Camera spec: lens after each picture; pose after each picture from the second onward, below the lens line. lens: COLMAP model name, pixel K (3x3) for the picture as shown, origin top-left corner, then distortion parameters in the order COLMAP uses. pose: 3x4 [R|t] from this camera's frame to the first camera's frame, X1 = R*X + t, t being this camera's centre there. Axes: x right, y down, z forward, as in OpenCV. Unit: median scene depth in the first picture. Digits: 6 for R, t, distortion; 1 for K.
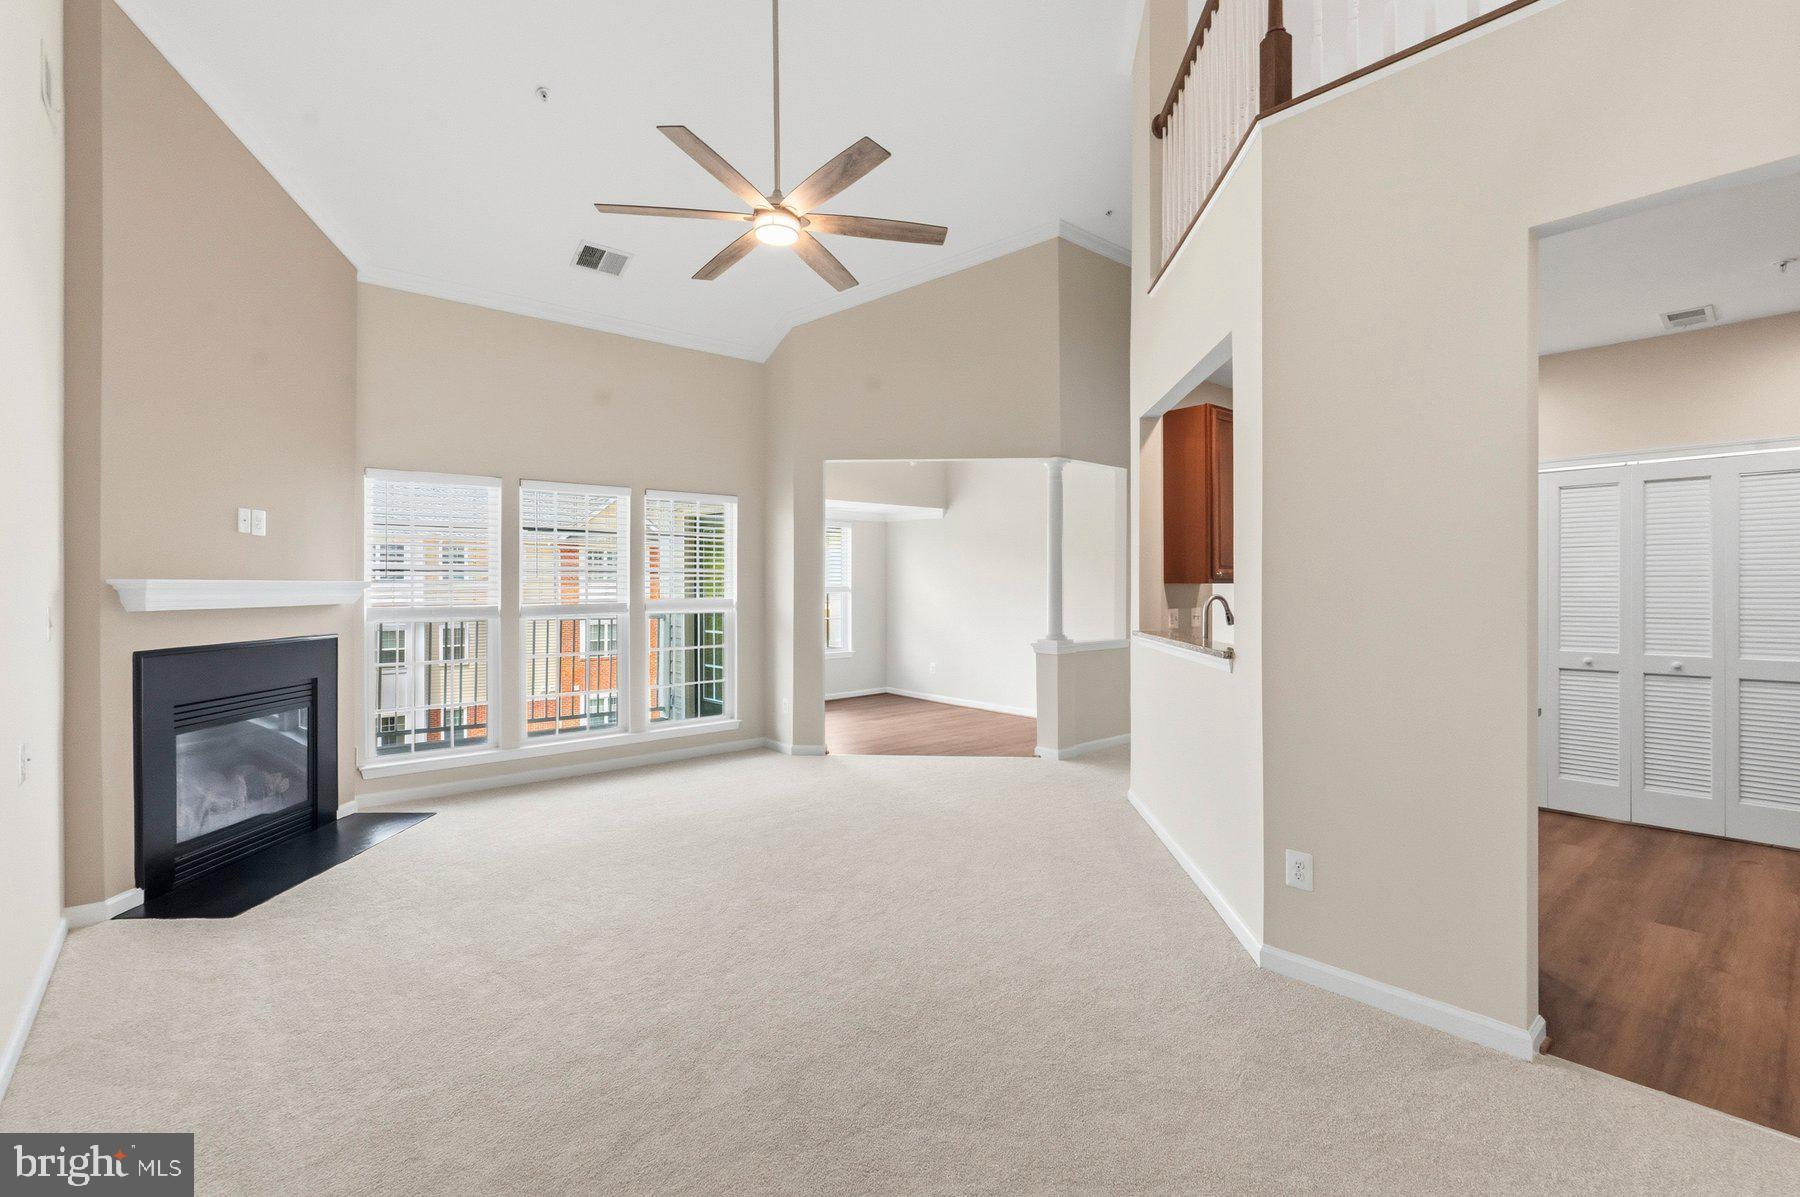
lens RADIAL K [[821.0, 0, 897.7], [0, 821.0, 583.7], [0, 0, 1]] dist [-0.000950, -0.001082]
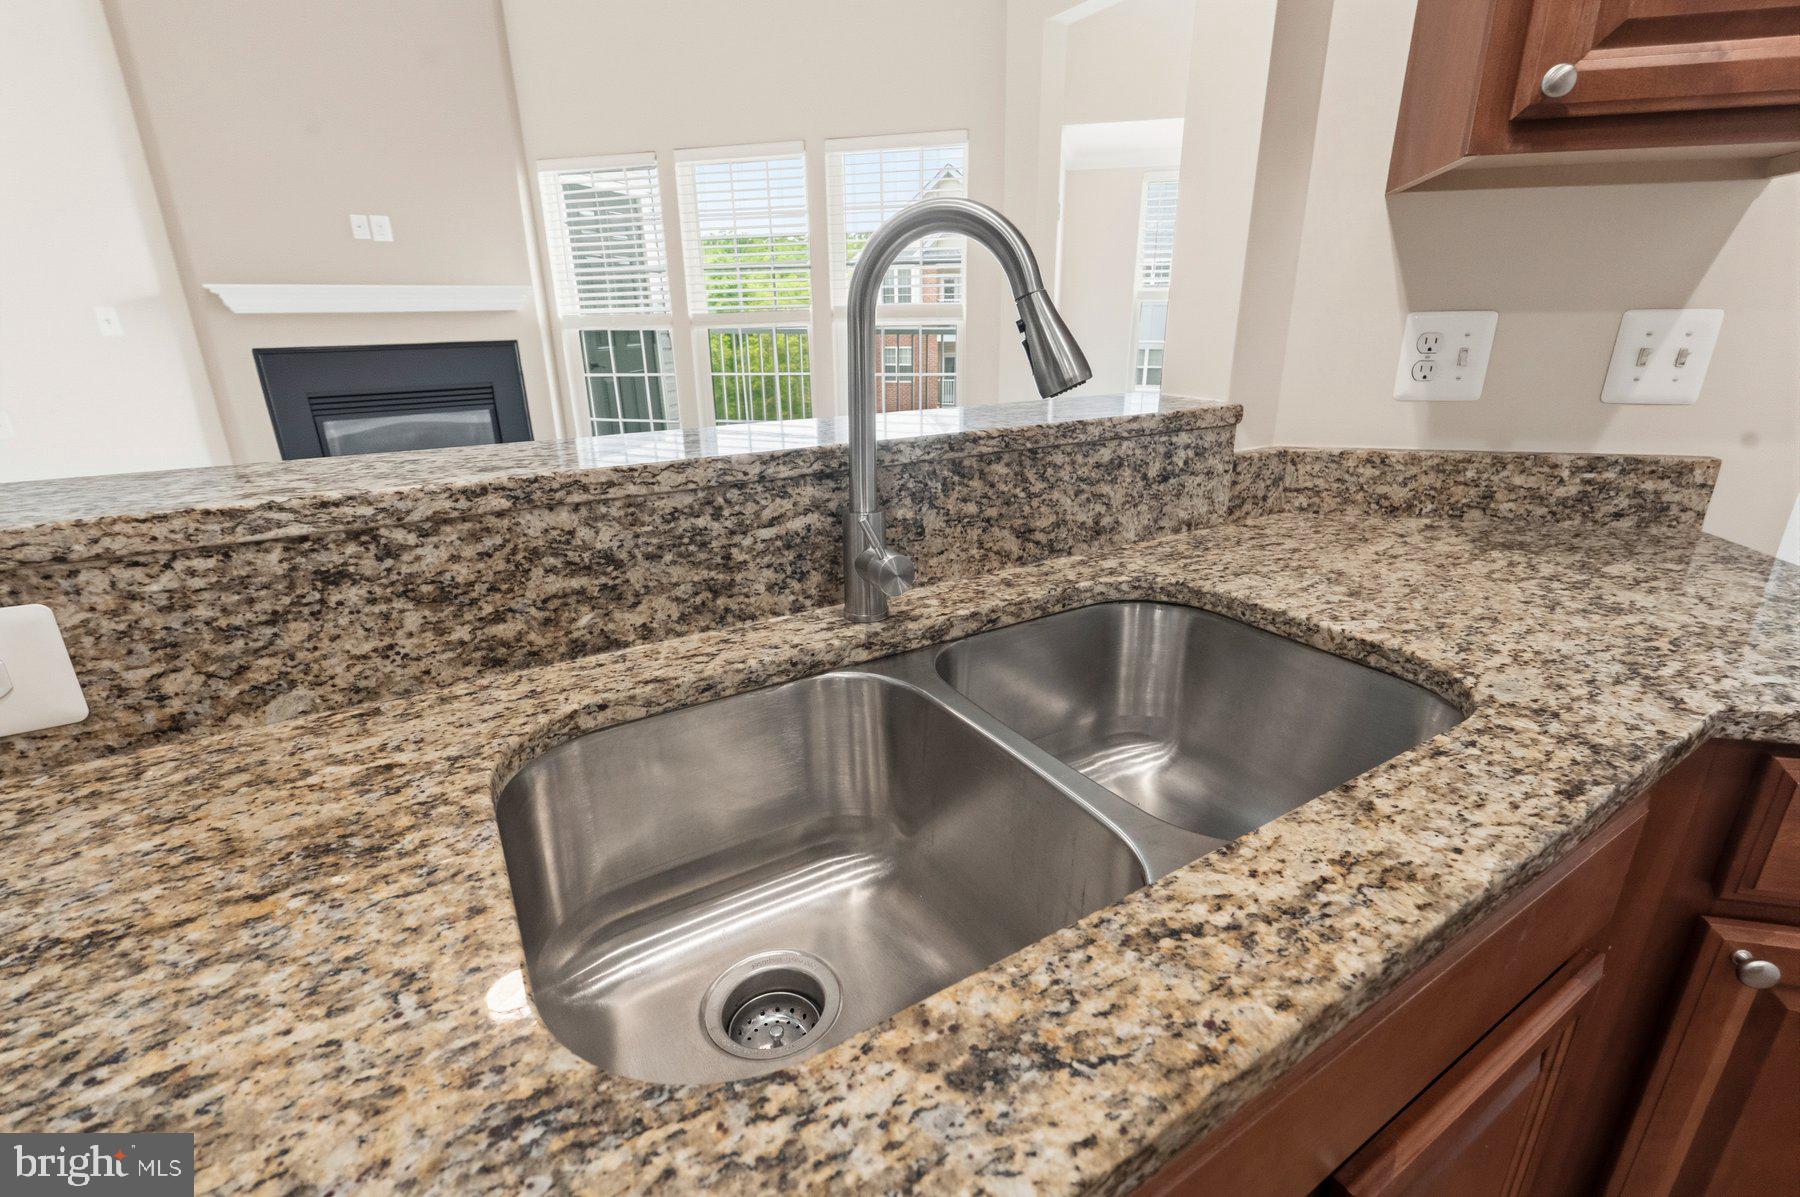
lens RADIAL K [[810.0, 0, 904.9], [0, 810.0, 589.8], [0, 0, 1]] dist [-0.002385, -0.000041]
pose [[0.561347, 0.263941, -0.784363, 0.420596], [0.012505, 0.944964, 0.326934, 0.026460], [0.827486, -0.193331, 0.527152, 0.702801]]
